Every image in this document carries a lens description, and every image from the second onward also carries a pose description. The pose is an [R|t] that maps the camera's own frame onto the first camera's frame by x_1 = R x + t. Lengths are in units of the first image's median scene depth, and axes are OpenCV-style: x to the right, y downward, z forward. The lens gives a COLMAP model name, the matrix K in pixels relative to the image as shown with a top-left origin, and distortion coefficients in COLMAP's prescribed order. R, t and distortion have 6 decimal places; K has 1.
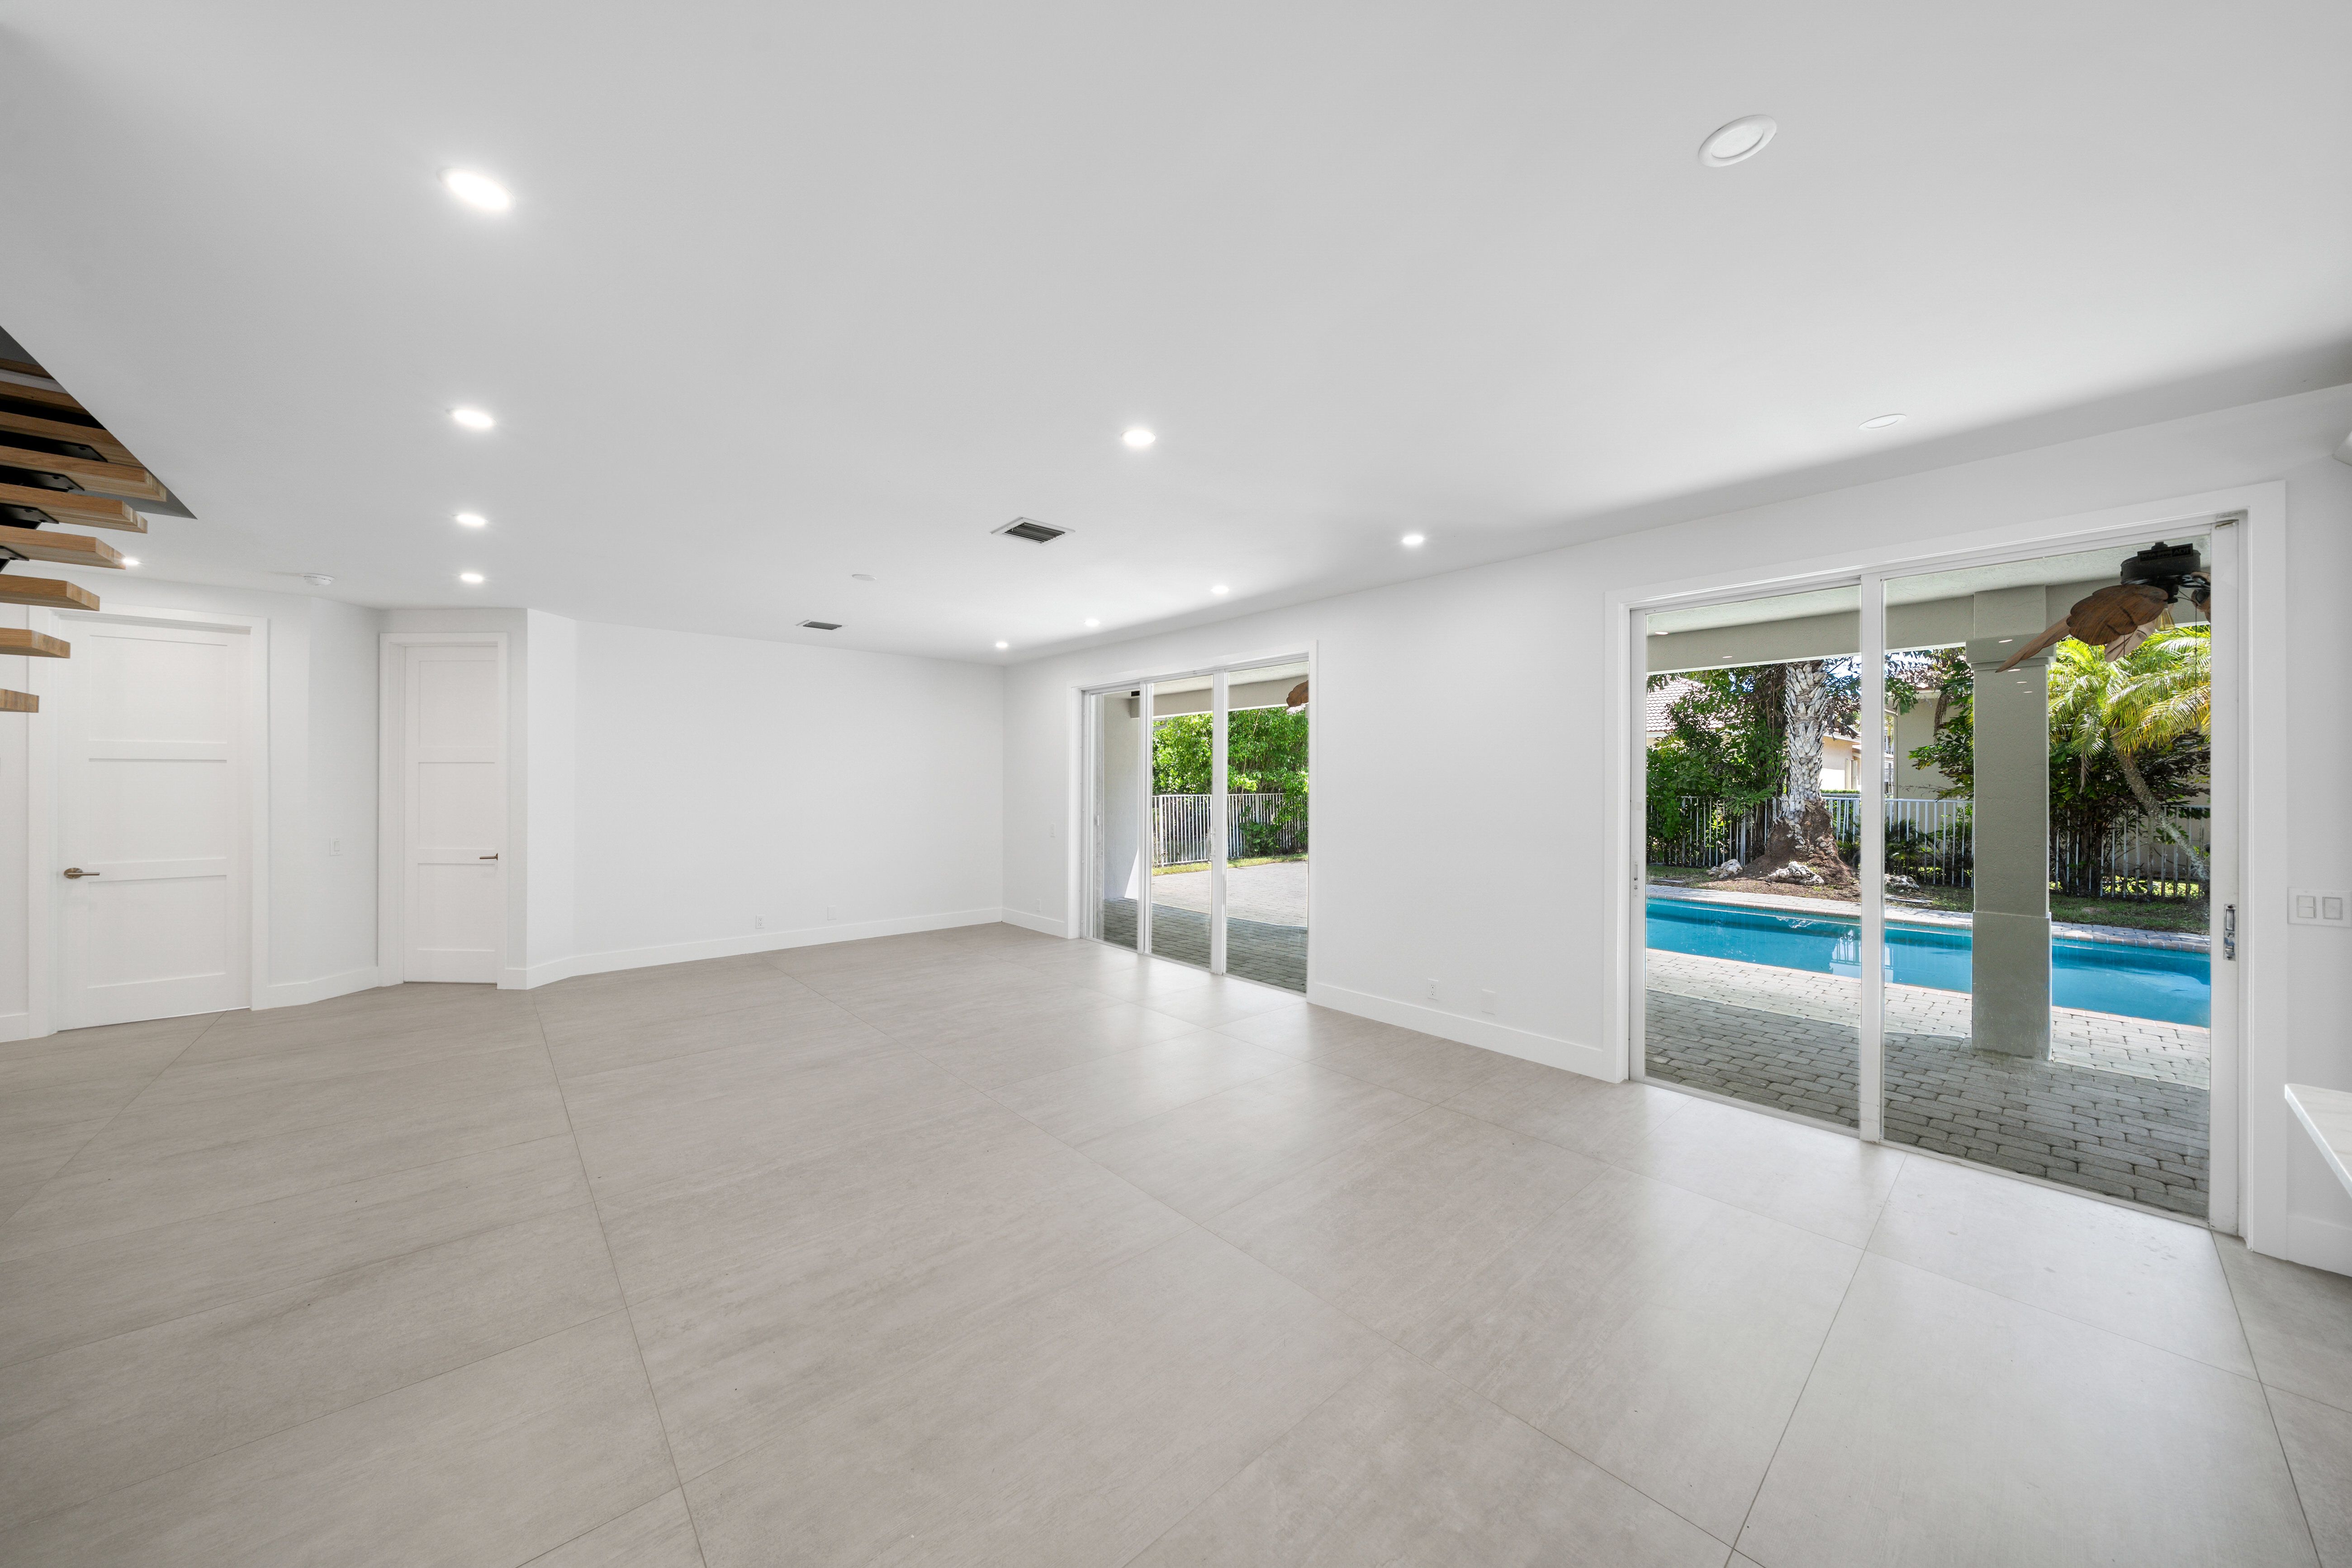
lens RADIAL K [[796.5, 0, 1173.6], [0, 796.5, 779.1], [0, 0, 1]] dist [-0.000294, -0.000058]
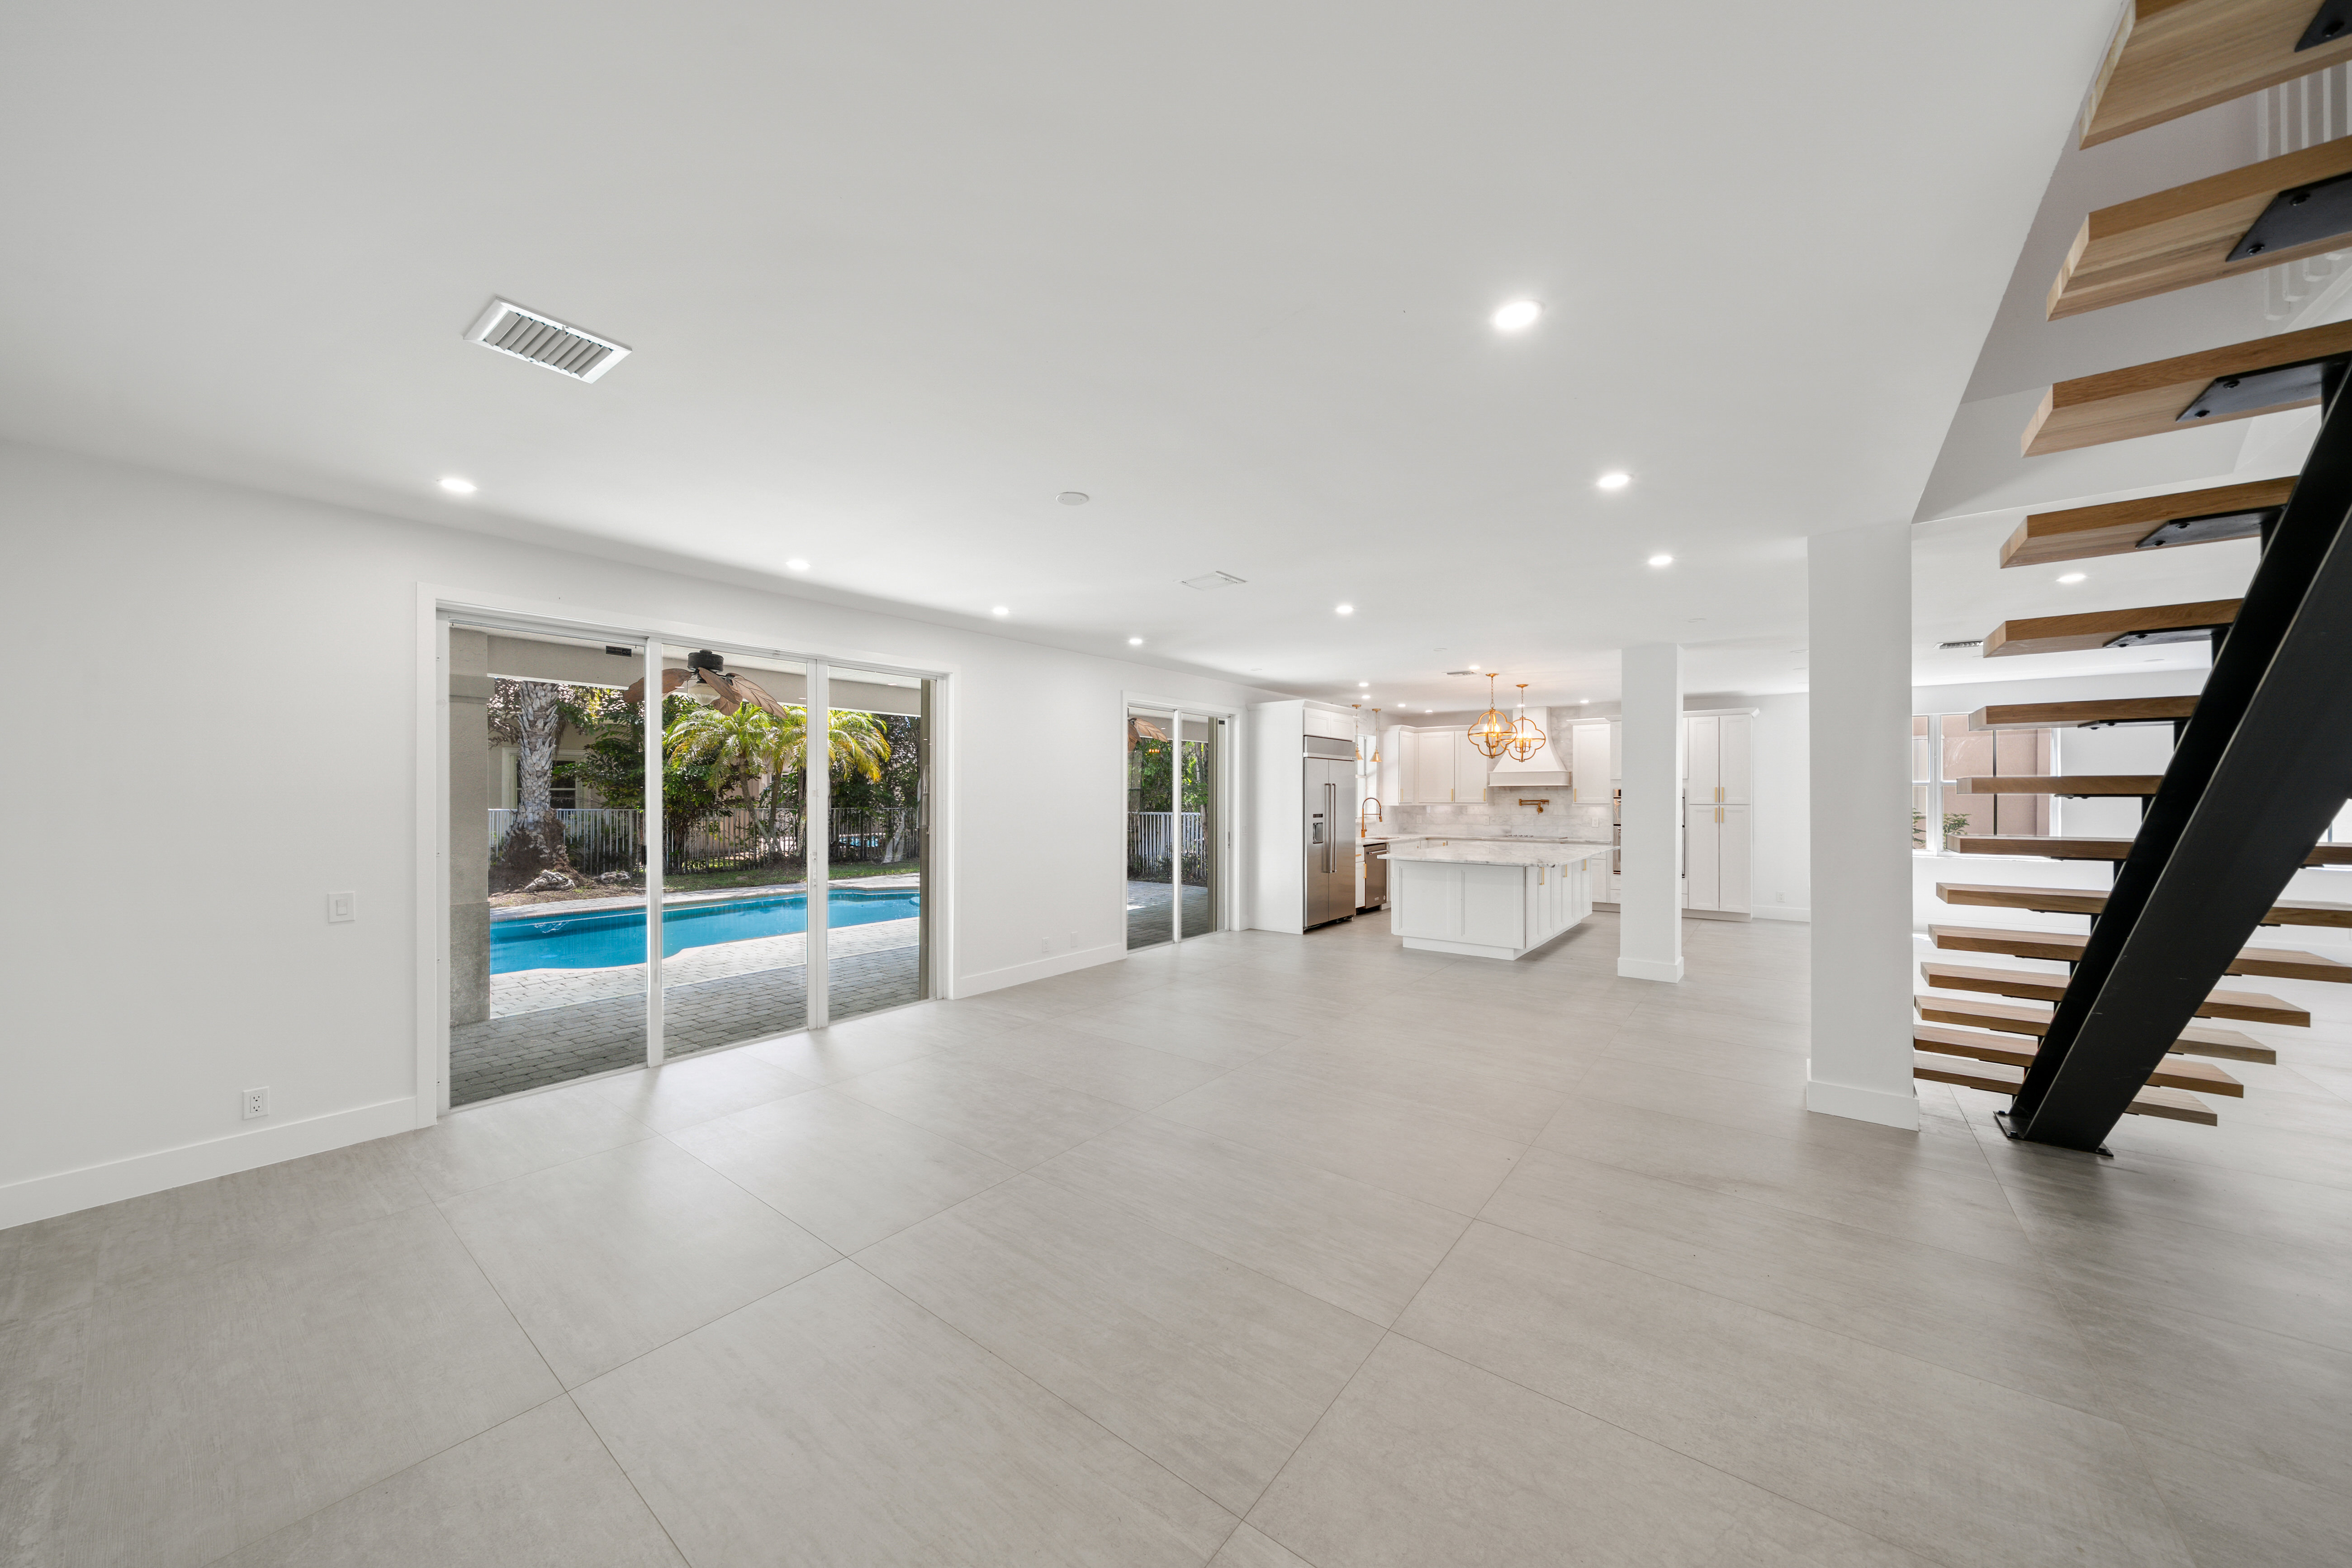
lens RADIAL K [[799.2, 0, 1160.8], [0, 799.2, 792.4], [0, 0, 1]] dist [-0.000459, -0.000137]
pose [[-0.170029, 0.000662, 0.985439, -0.469201], [-0.003575, 0.999993, -0.001289, 0.000002], [-0.985433, -0.003742, -0.170025, 0.452427]]
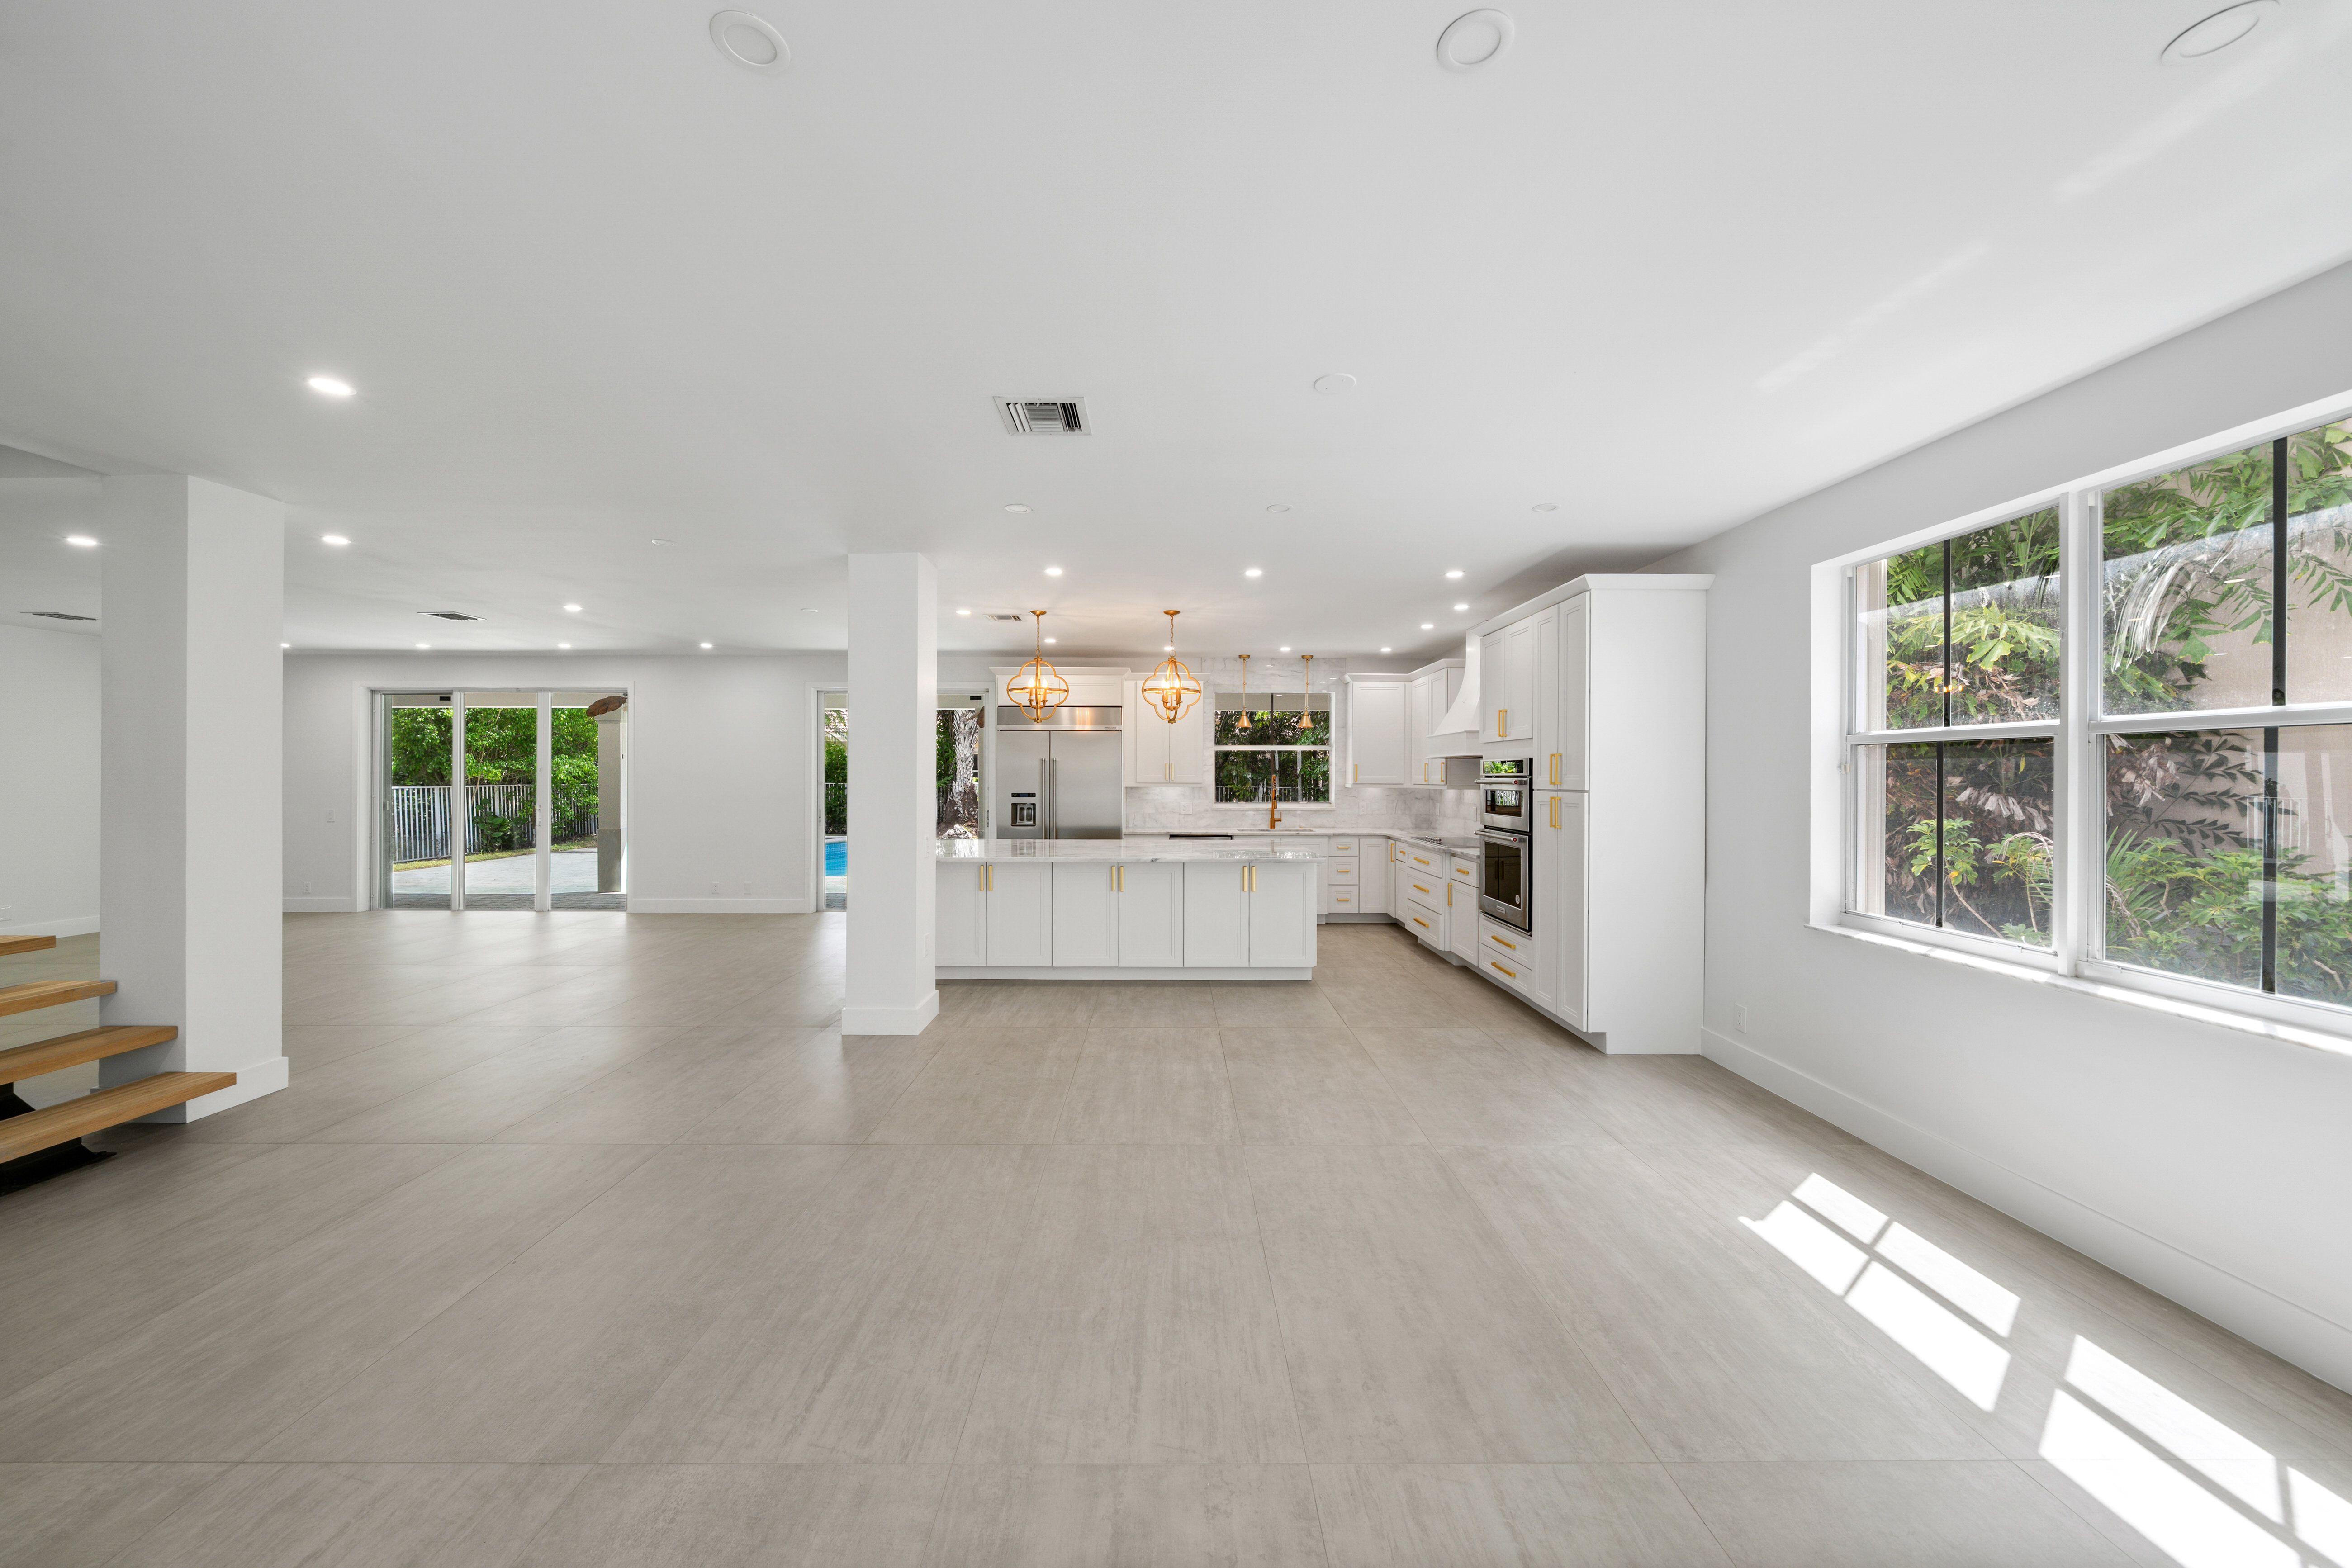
lens RADIAL K [[824.3, 0, 1168.8], [0, 824.3, 778.7], [0, 0, 1]] dist [-0.001480, -0.000098]
pose [[0.663813, -0.004356, 0.747886, -0.165917], [-0.002812, 0.999961, 0.008320, 0.000517], [-0.747893, -0.007626, 0.663776, -0.429578]]
